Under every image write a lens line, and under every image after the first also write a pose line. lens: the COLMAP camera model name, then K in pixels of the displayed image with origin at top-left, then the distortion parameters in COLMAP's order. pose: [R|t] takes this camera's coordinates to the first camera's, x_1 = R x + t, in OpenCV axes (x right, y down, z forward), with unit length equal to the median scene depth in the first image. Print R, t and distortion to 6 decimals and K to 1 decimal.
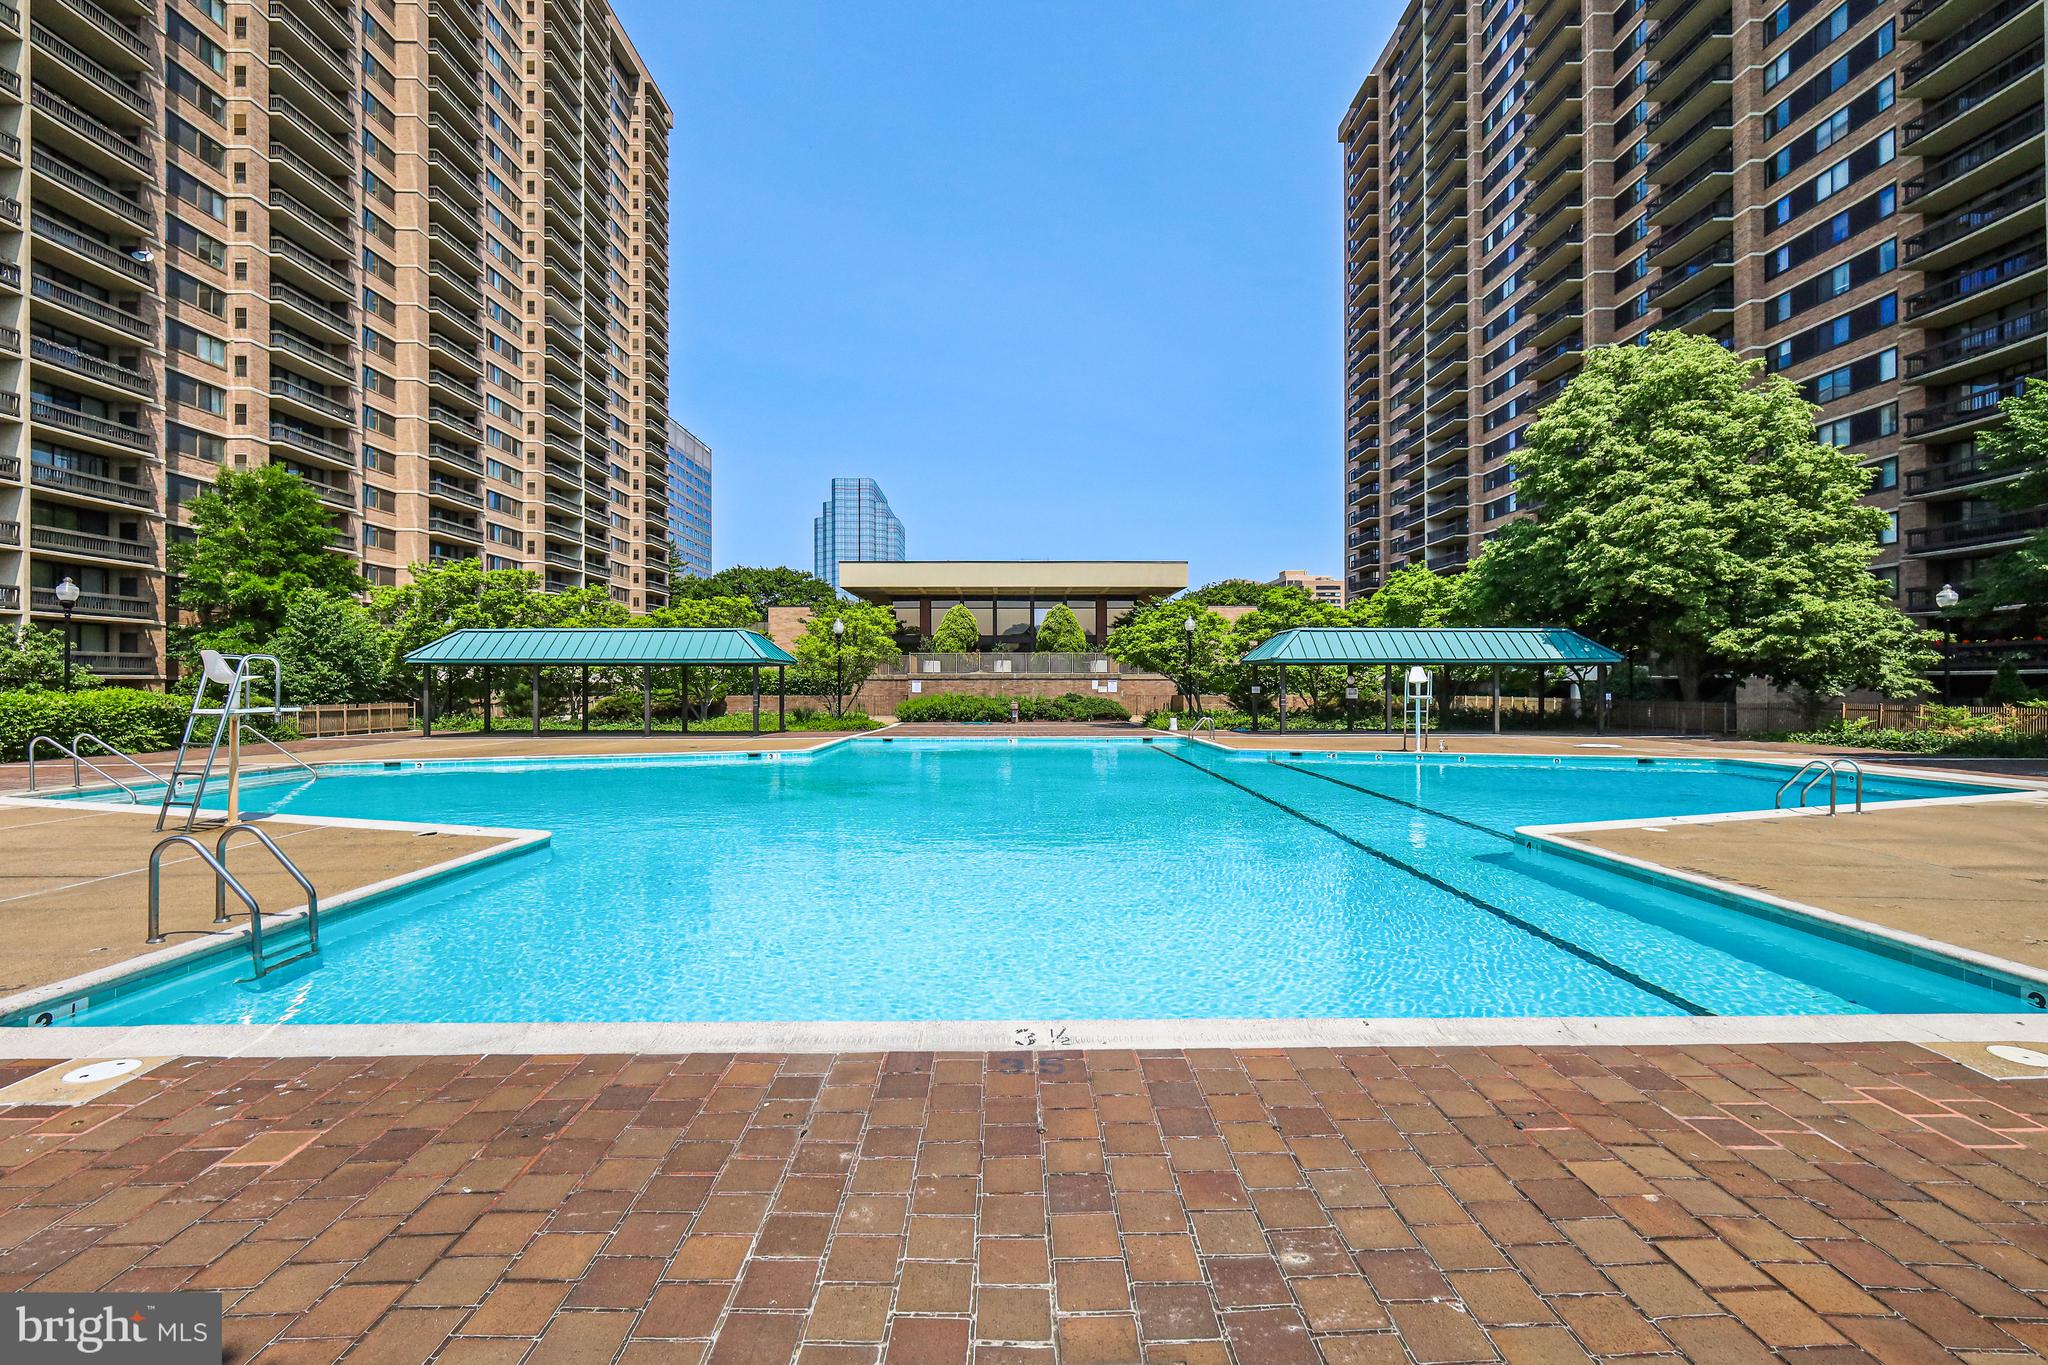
lens RADIAL K [[938.2, 0, 1021.9], [0, 938.2, 683.4], [0, 0, 1]] dist [0.005186, -0.001774]
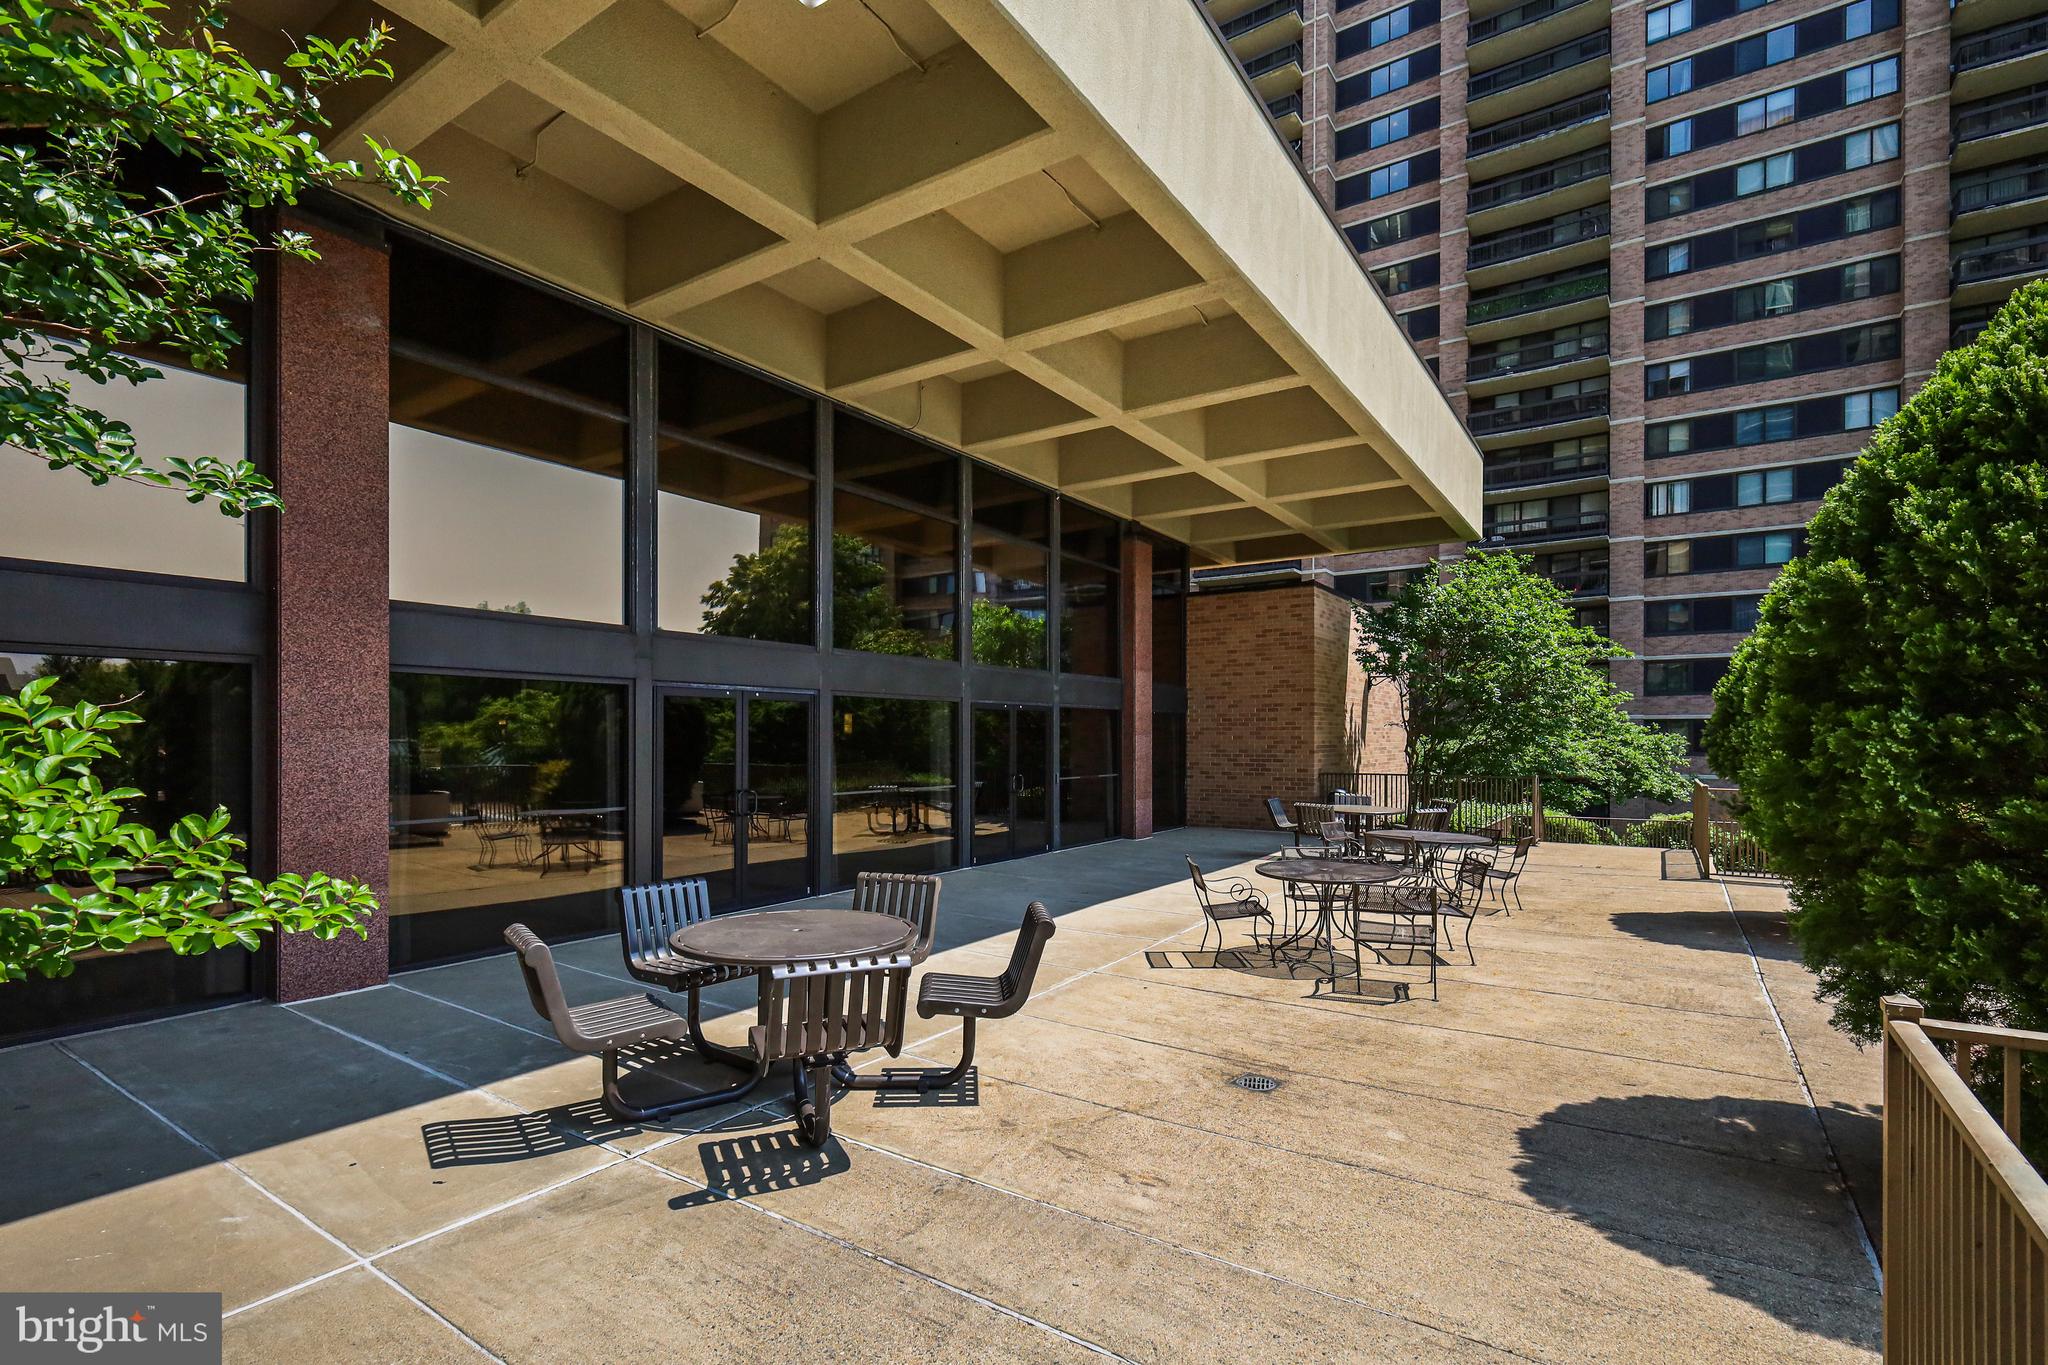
lens RADIAL K [[938.2, 0, 1039.4], [0, 938.2, 742.3], [0, 0, 1]] dist [0.005186, -0.001774]
pose [[0.563154, 0.003904, 0.826343, -0.162099], [-0.007500, 0.999972, 0.000387, -0.034812], [-0.826318, -0.006415, 0.563167, 1.022586]]
